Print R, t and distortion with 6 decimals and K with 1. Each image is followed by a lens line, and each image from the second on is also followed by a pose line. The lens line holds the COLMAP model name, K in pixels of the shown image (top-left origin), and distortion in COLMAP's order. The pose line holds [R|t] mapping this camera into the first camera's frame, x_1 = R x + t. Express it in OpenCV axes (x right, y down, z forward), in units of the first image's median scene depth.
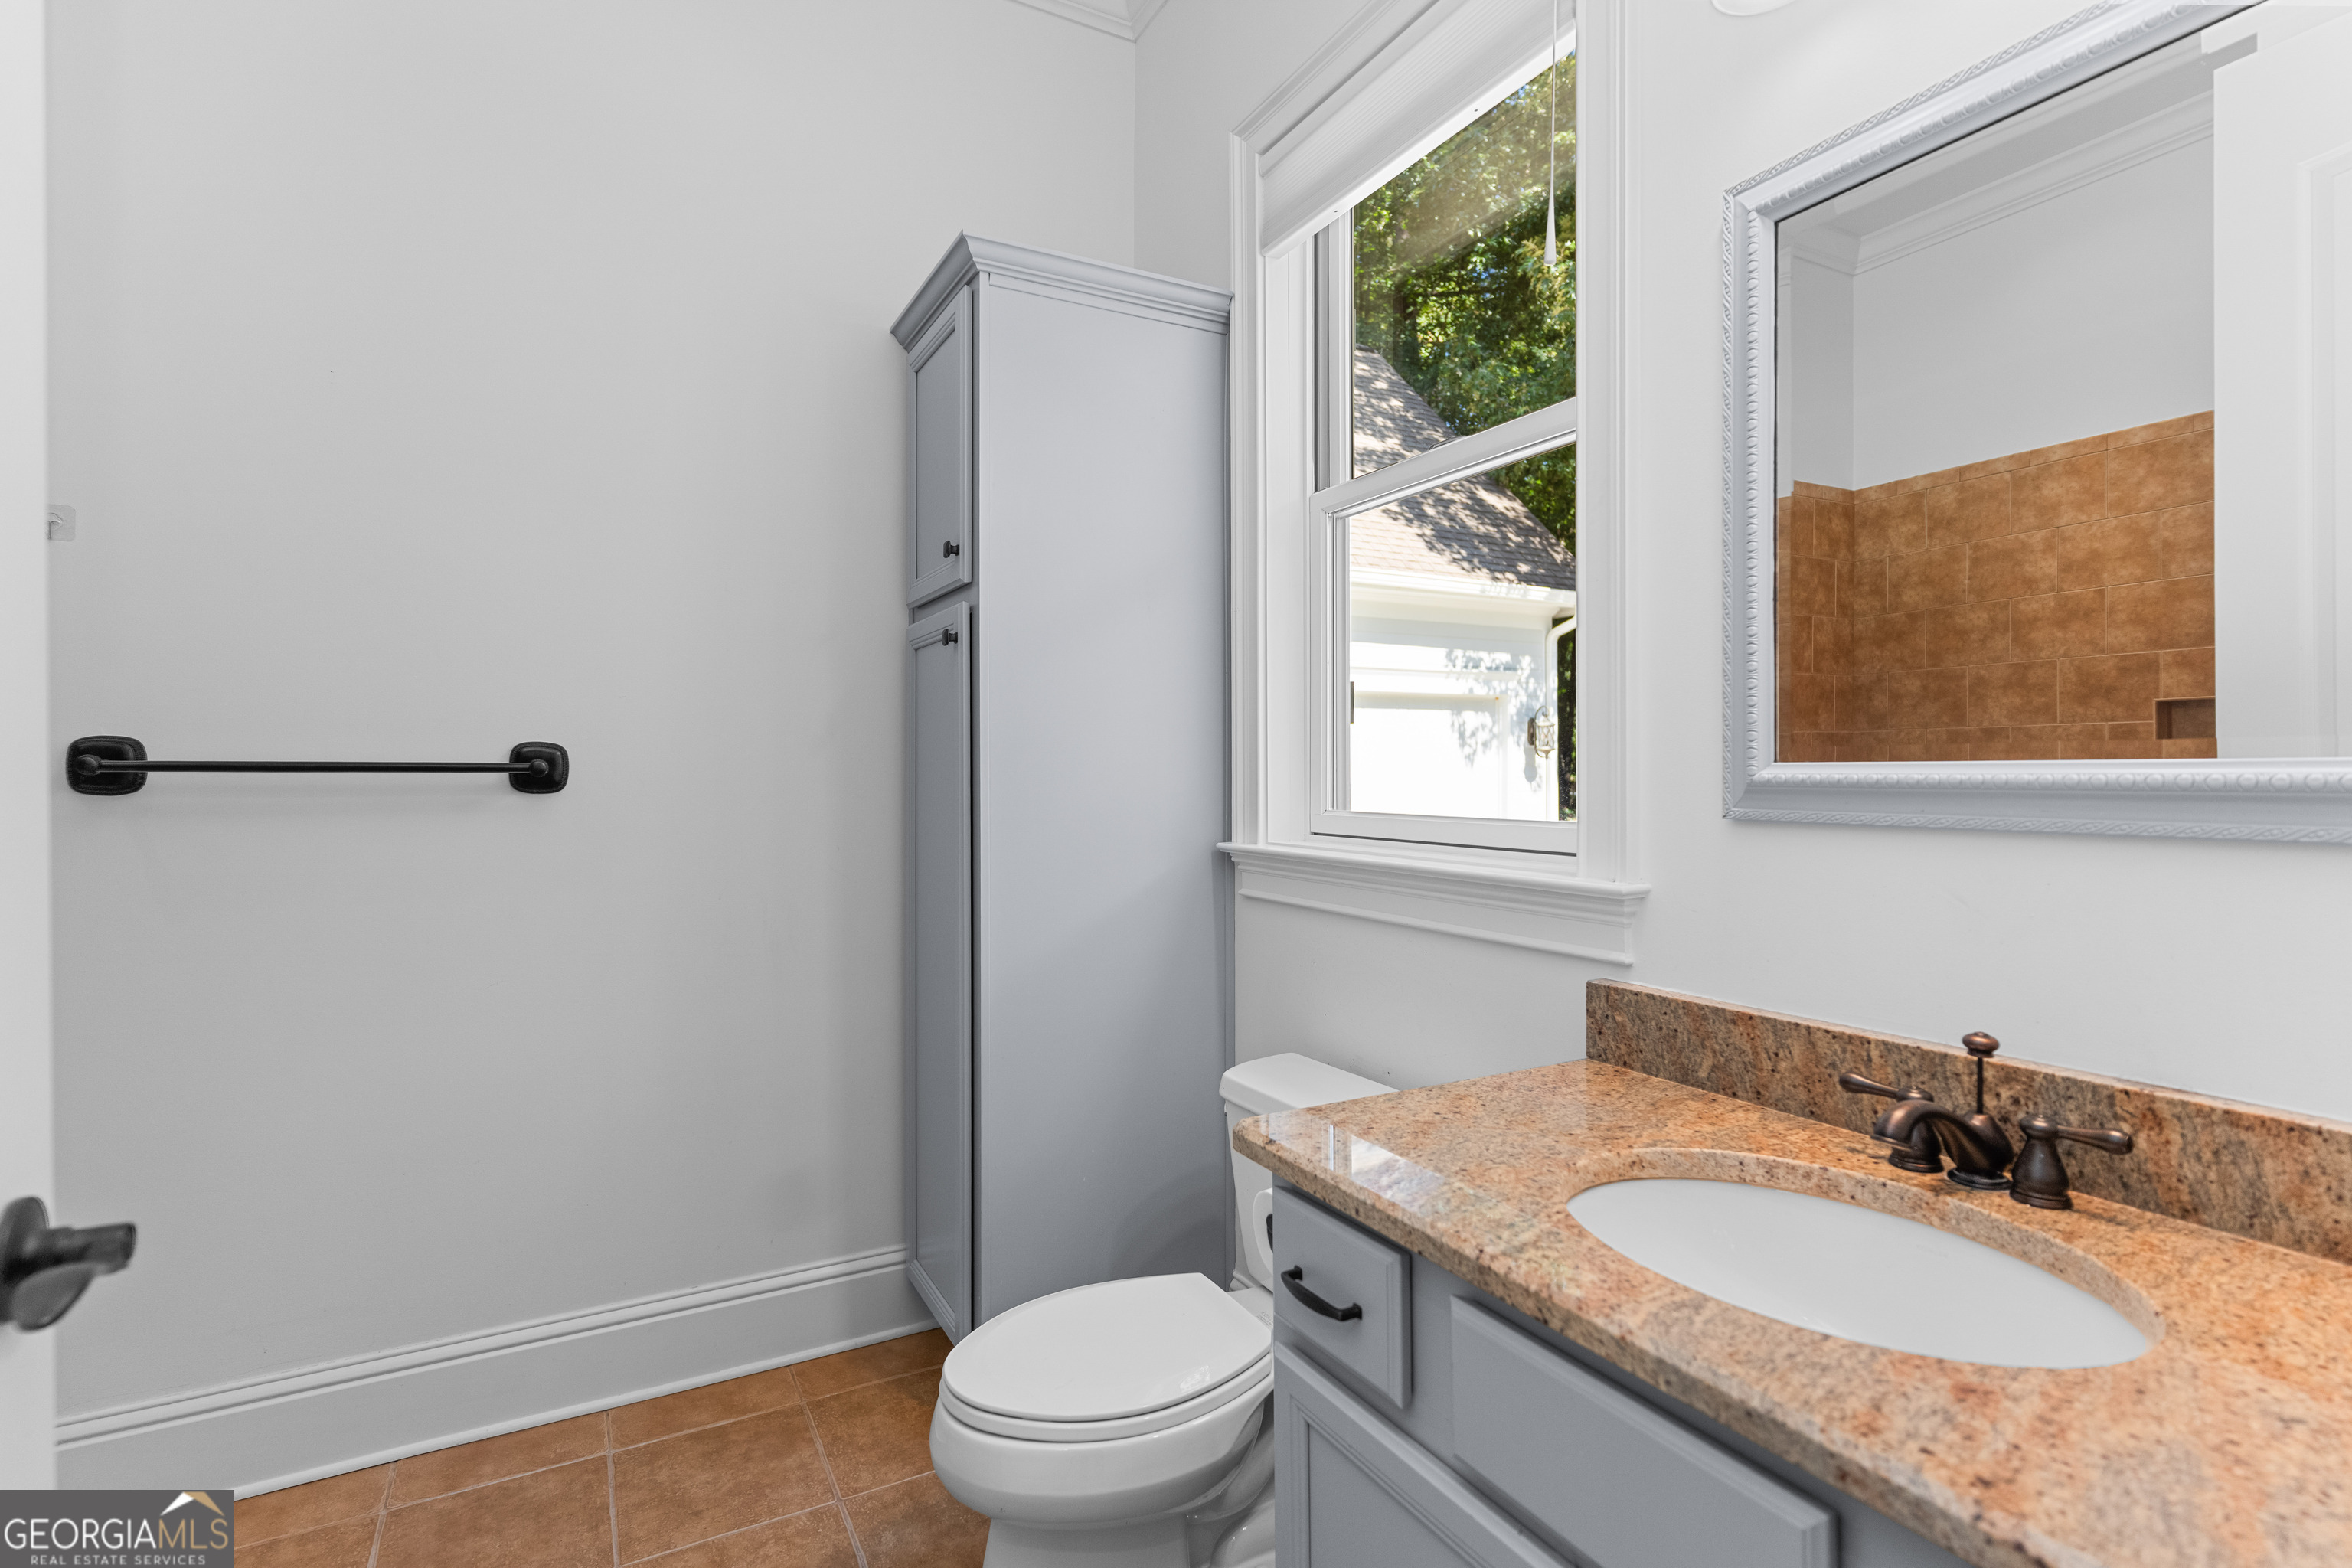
lens RADIAL K [[1129.7, 0, 1177.4], [0, 1129.7, 783.2], [0, 0, 1]] dist [-0.010474, 0.002743]
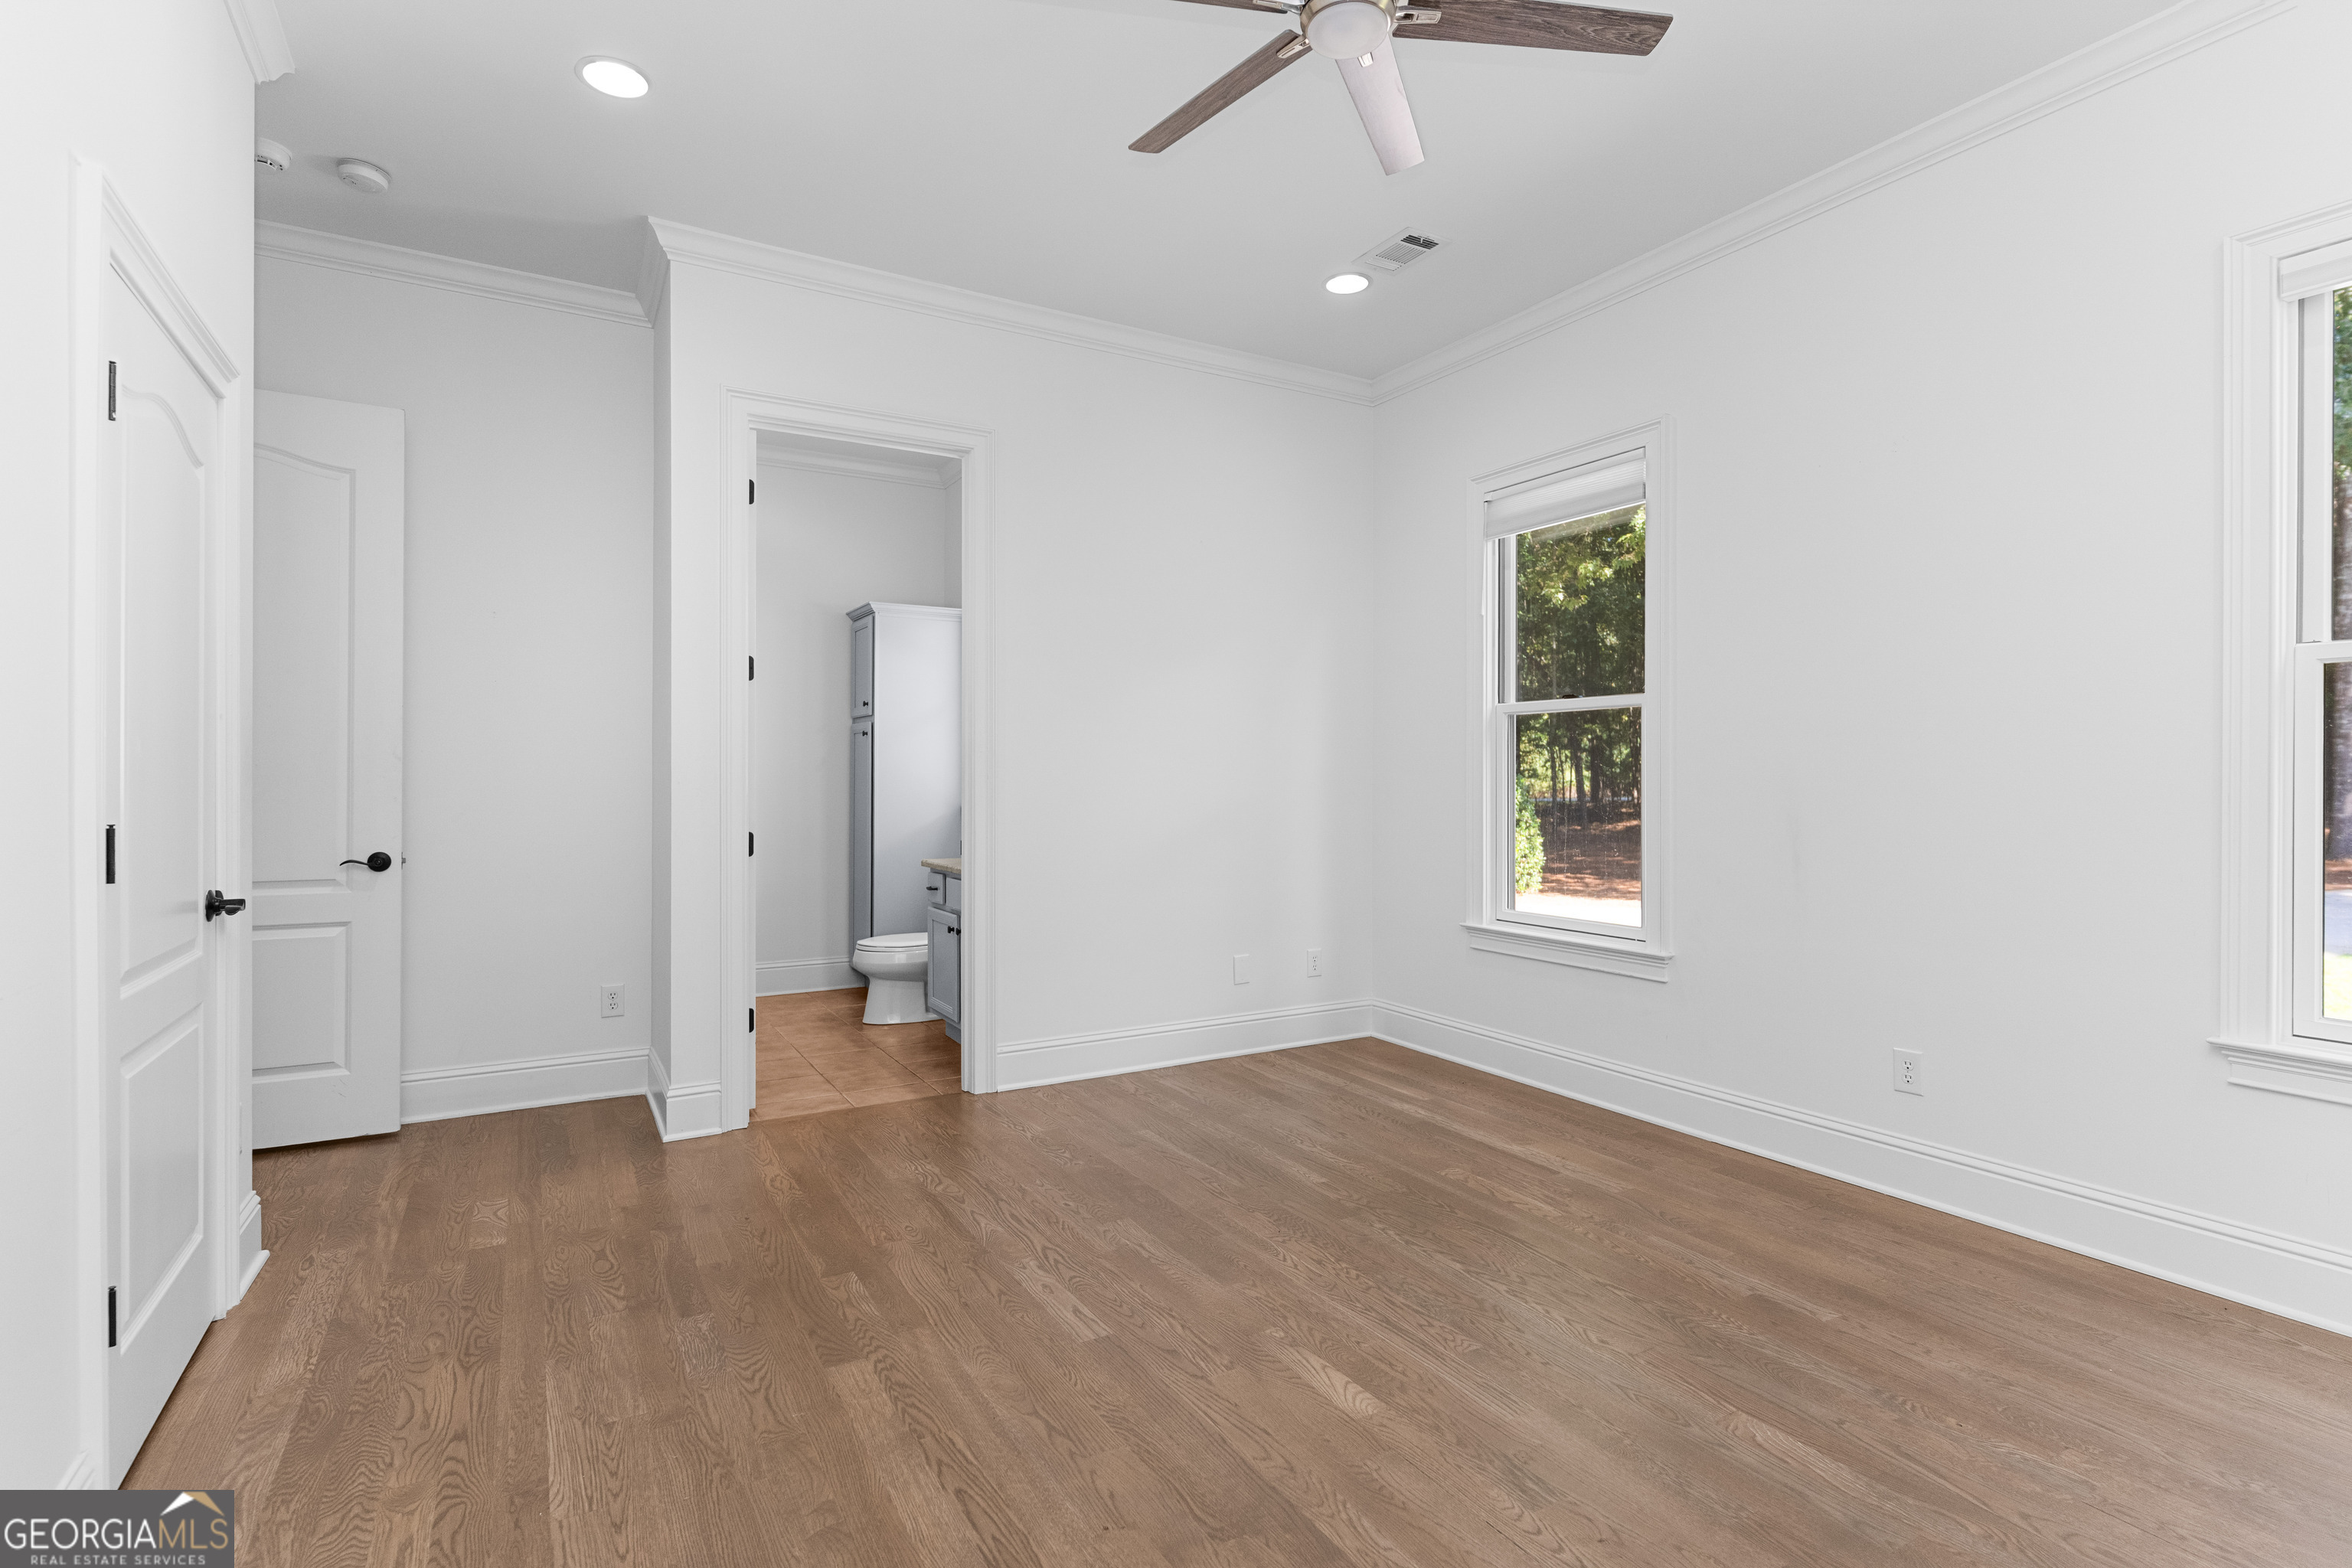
lens RADIAL K [[1129.7, 0, 1175.4], [0, 1129.7, 779.8], [0, 0, 1]] dist [-0.010474, 0.002743]
pose [[0.999563, 0.003254, 0.029392, 0.520373], [-0.003240, 0.999995, -0.000497, -0.008994], [-0.029393, 0.000402, 0.999568, -1.960914]]
